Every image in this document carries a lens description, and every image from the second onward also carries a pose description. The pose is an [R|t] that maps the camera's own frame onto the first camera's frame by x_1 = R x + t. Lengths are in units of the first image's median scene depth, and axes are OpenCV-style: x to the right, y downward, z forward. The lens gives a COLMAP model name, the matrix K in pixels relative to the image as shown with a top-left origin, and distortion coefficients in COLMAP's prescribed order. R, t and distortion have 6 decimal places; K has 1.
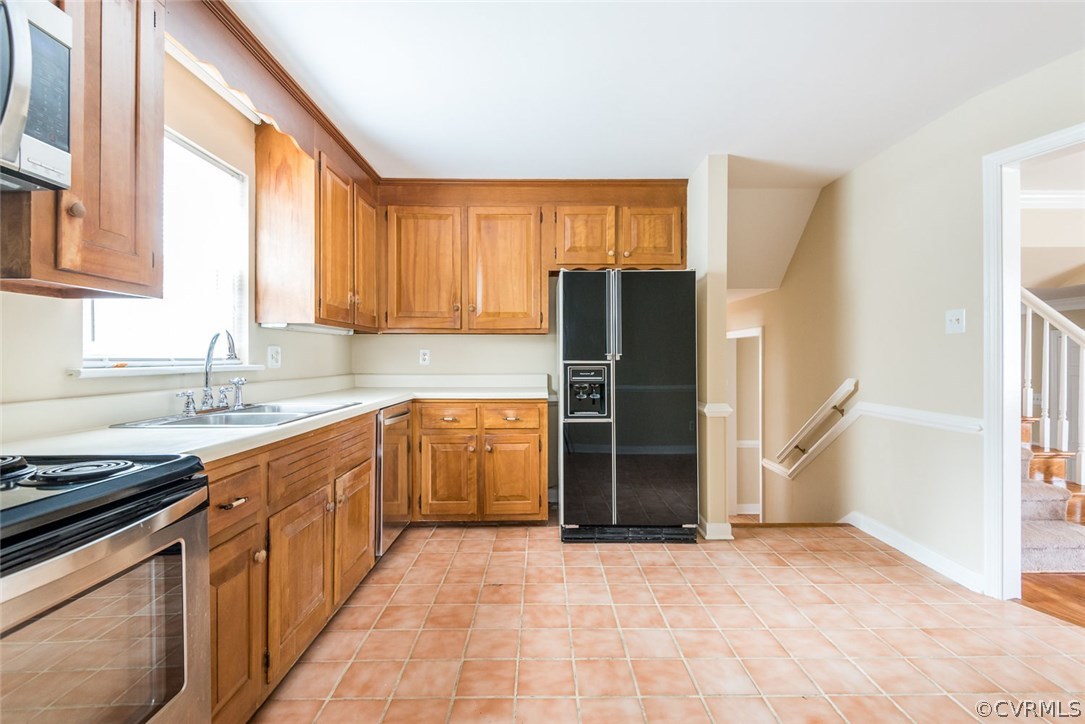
lens RADIAL K [[506.3, 0, 541.1], [0, 506.3, 359.0], [0, 0, 1]] dist [0.019588, -0.000724]
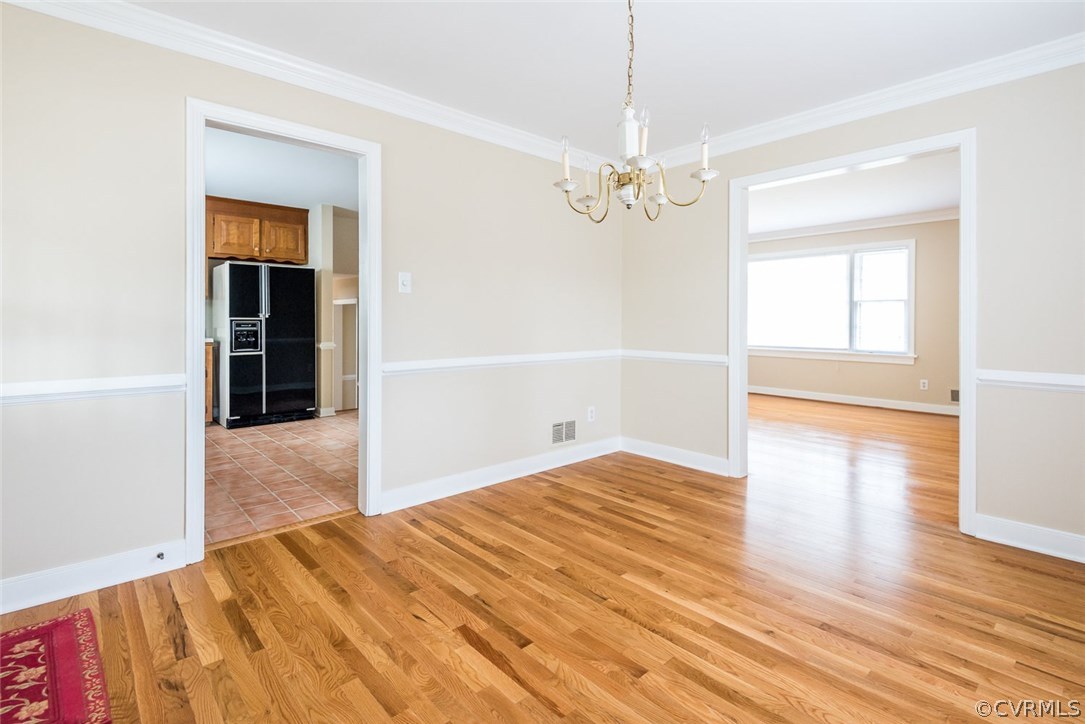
lens RADIAL K [[506.3, 0, 545.0], [0, 506.3, 322.3], [0, 0, 1]] dist [0.019588, -0.000724]
pose [[0.745195, -0.000445, 0.666846, -0.288667], [-0.000187, 1.000000, 0.000876, 0.016238], [-0.666846, -0.000777, 0.745195, -0.889509]]
